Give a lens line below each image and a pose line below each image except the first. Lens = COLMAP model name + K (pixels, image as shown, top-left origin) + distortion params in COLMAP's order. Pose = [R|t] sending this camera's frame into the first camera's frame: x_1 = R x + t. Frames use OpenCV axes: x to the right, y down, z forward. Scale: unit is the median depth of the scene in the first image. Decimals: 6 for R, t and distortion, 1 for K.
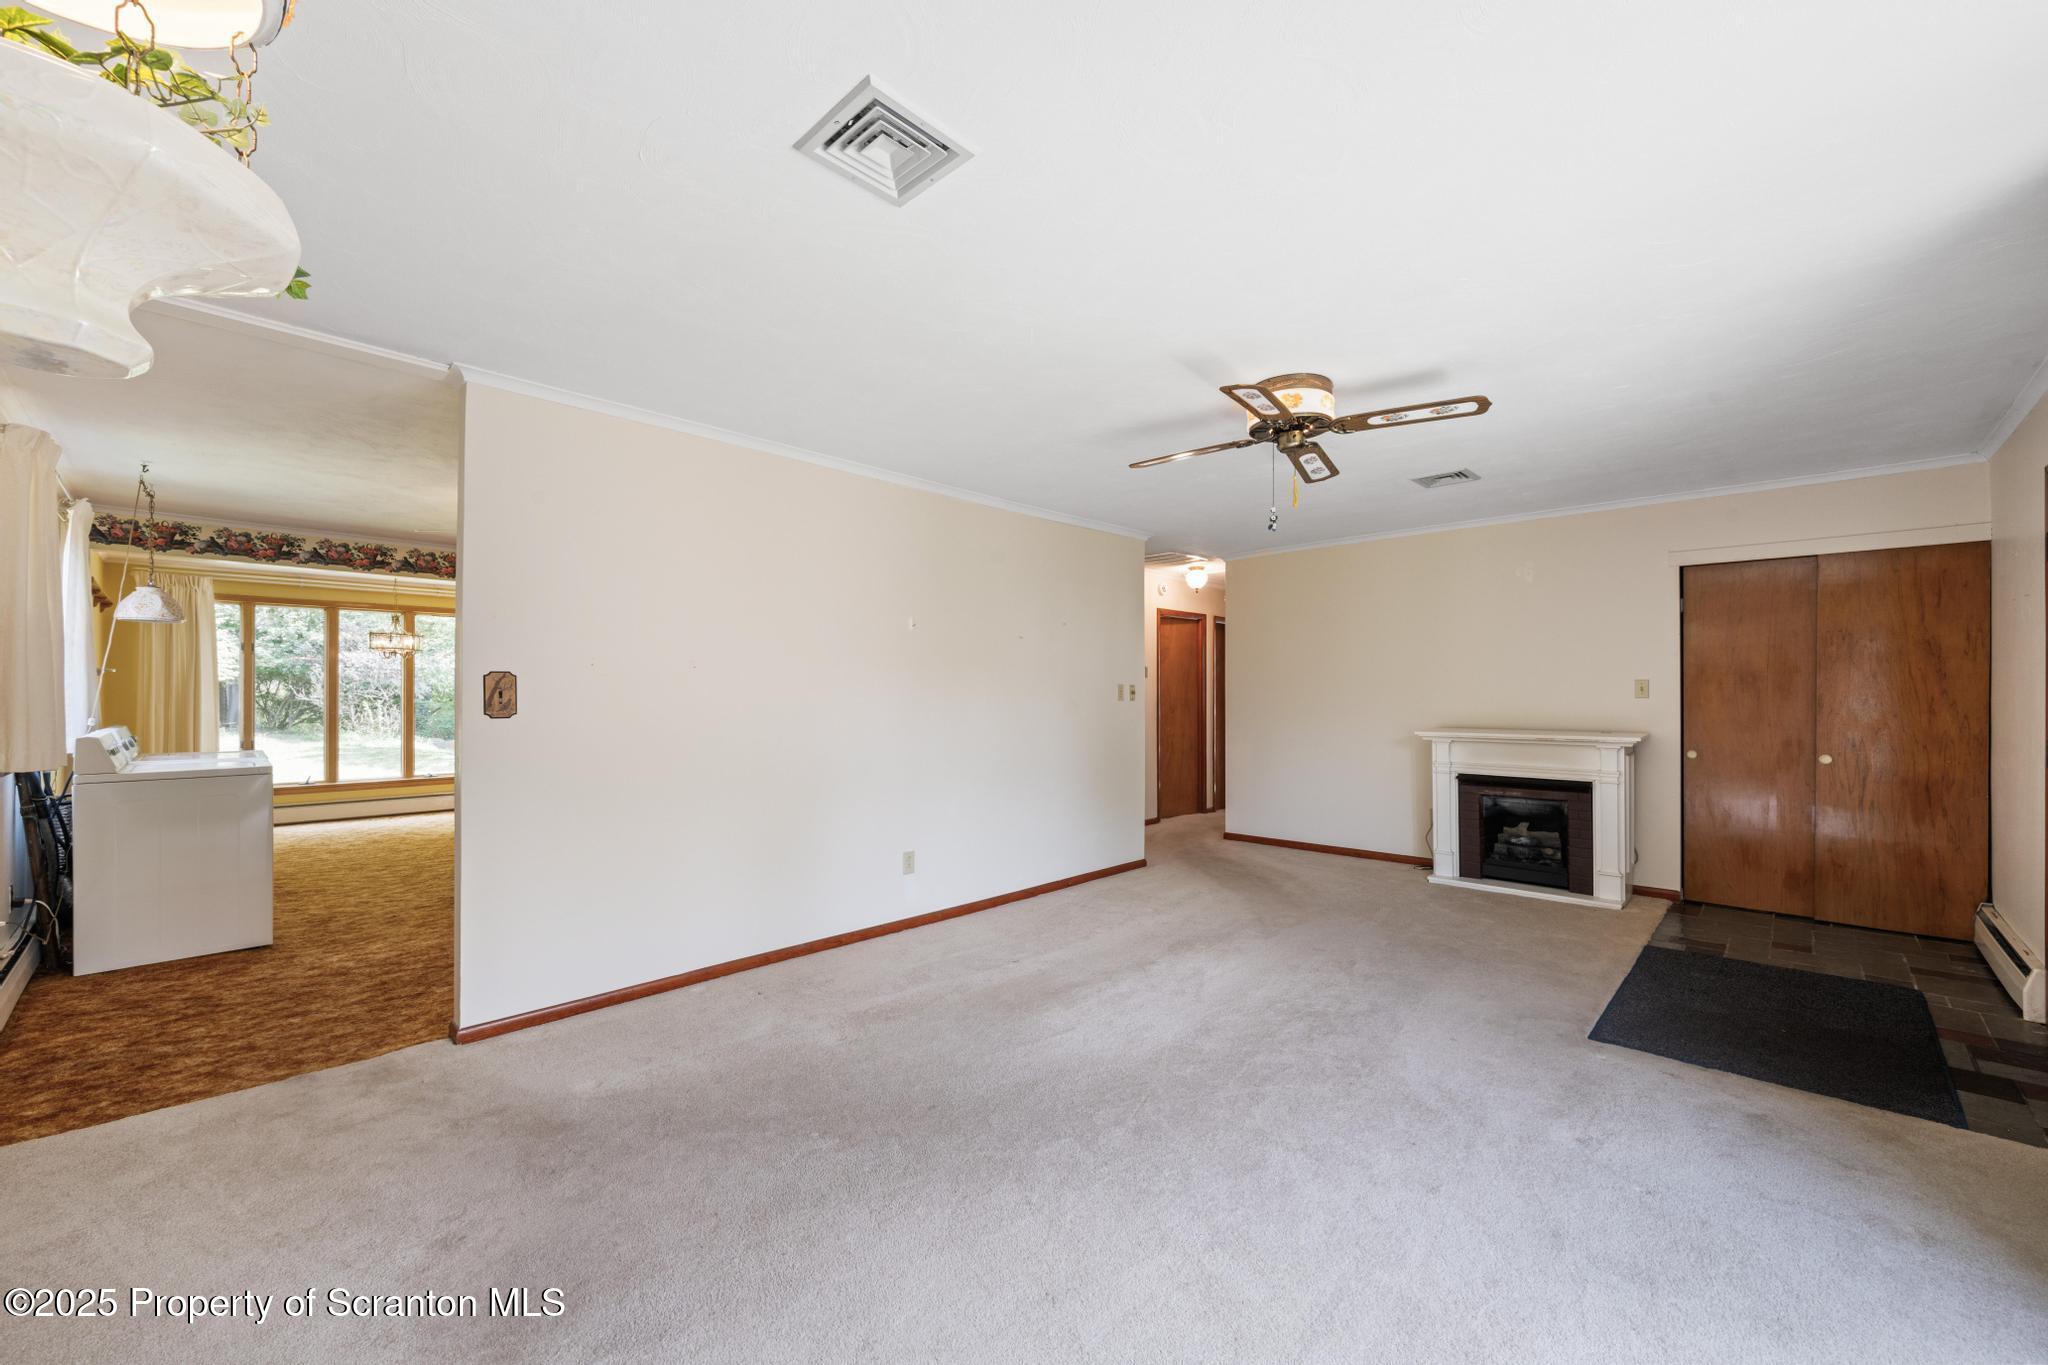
lens RADIAL K [[803.9, 0, 1017.2], [0, 803.9, 686.1], [0, 0, 1]] dist [0.001994, -0.000564]
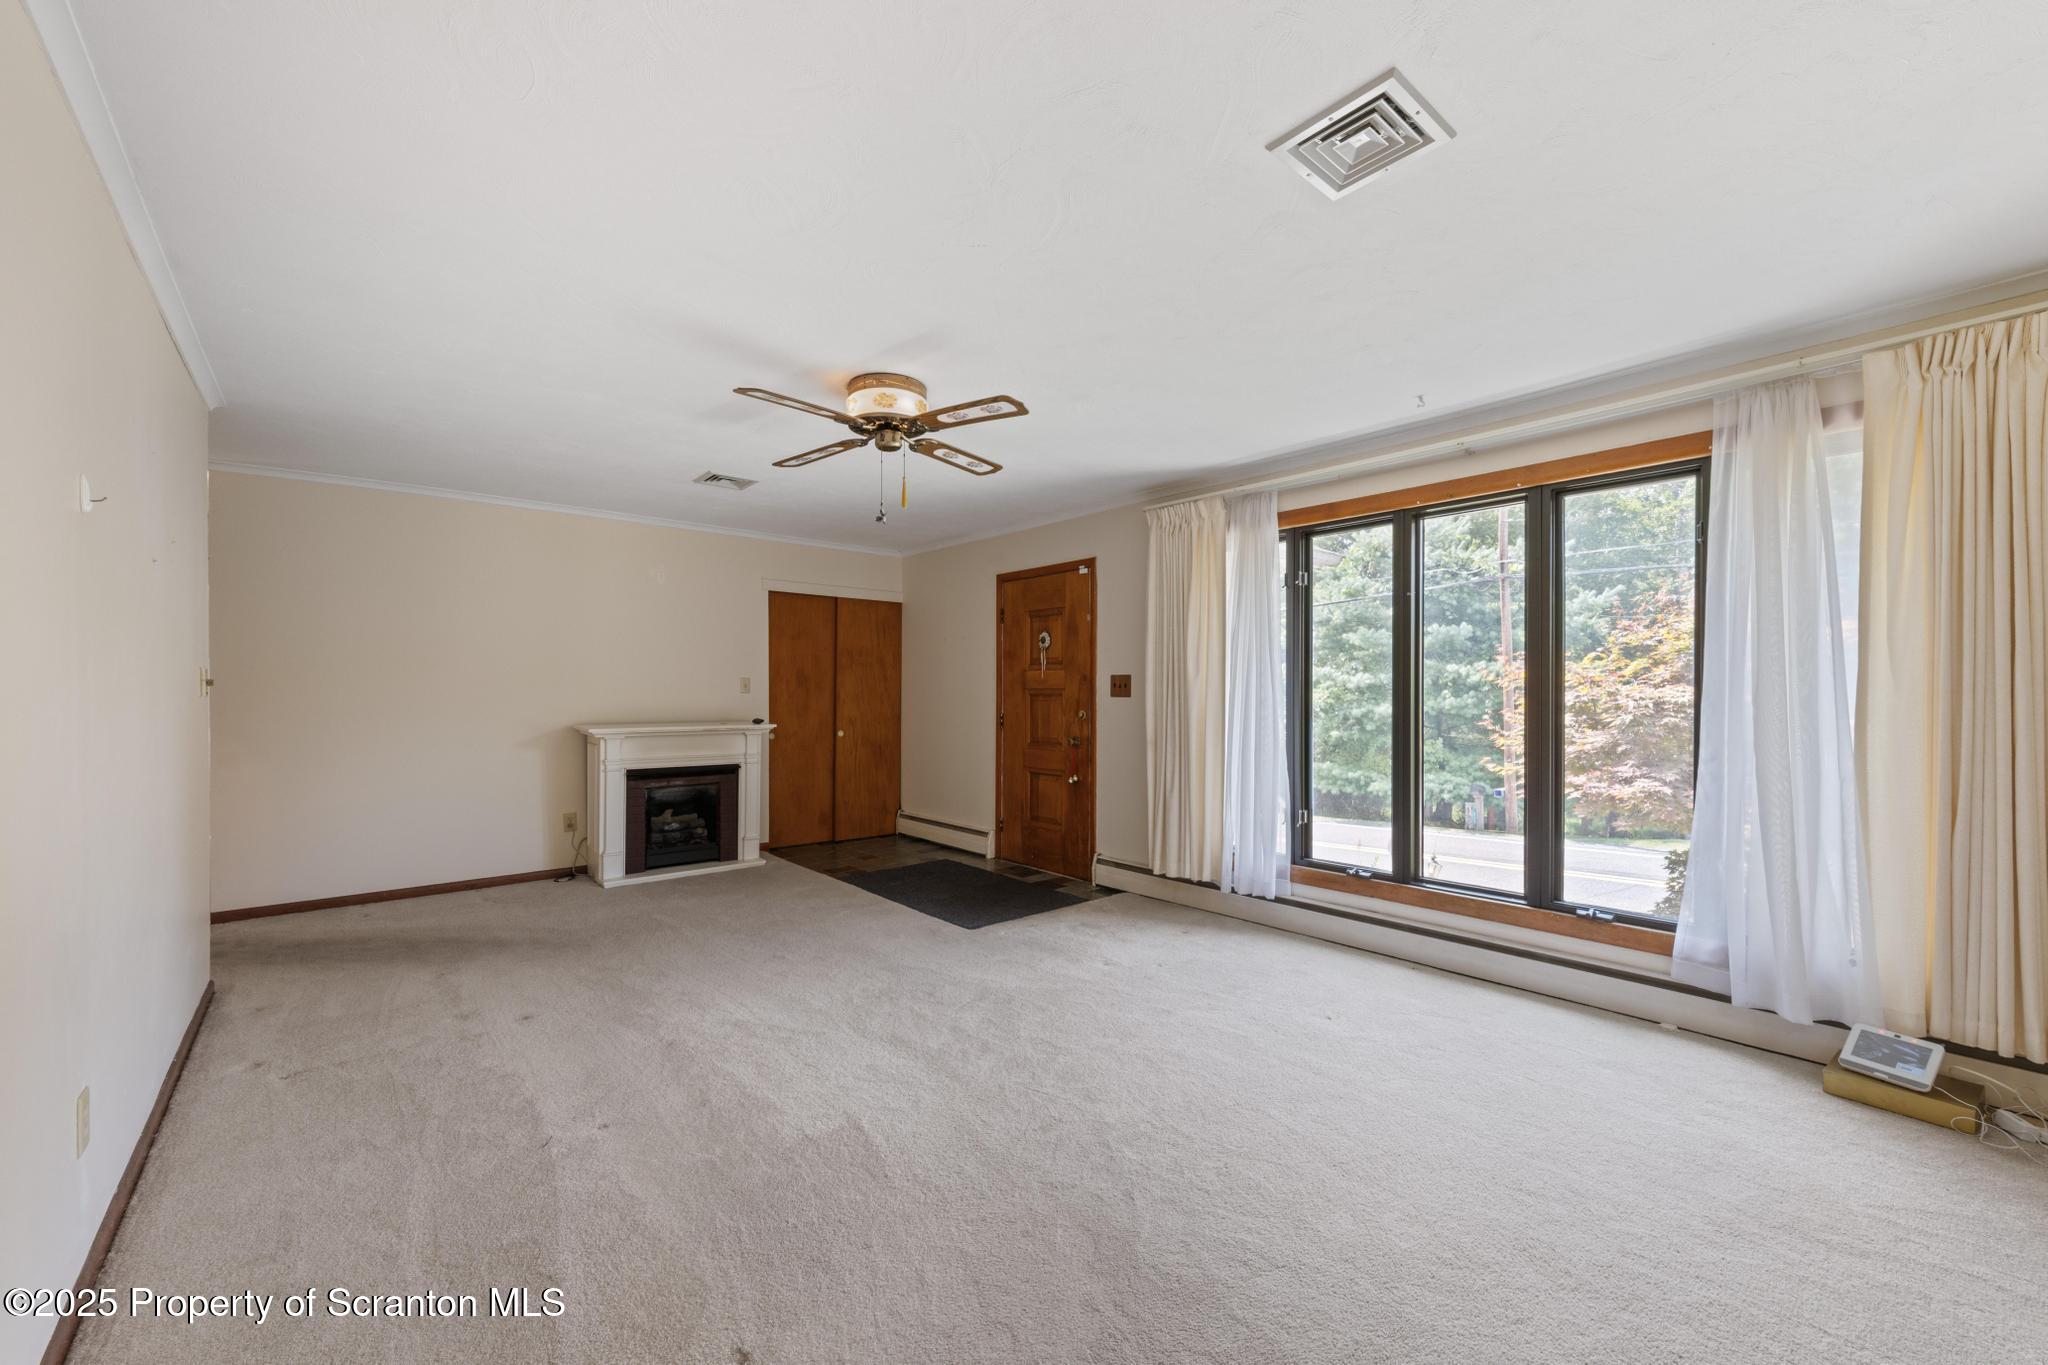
lens RADIAL K [[803.9, 0, 1035.8], [0, 803.9, 693.9], [0, 0, 1]] dist [0.001994, -0.000564]
pose [[0.086172, -0.000291, 0.996280, -0.426871], [-0.013068, 0.999914, 0.001423, 0.009167], [-0.996195, -0.013142, 0.086161, 0.465647]]
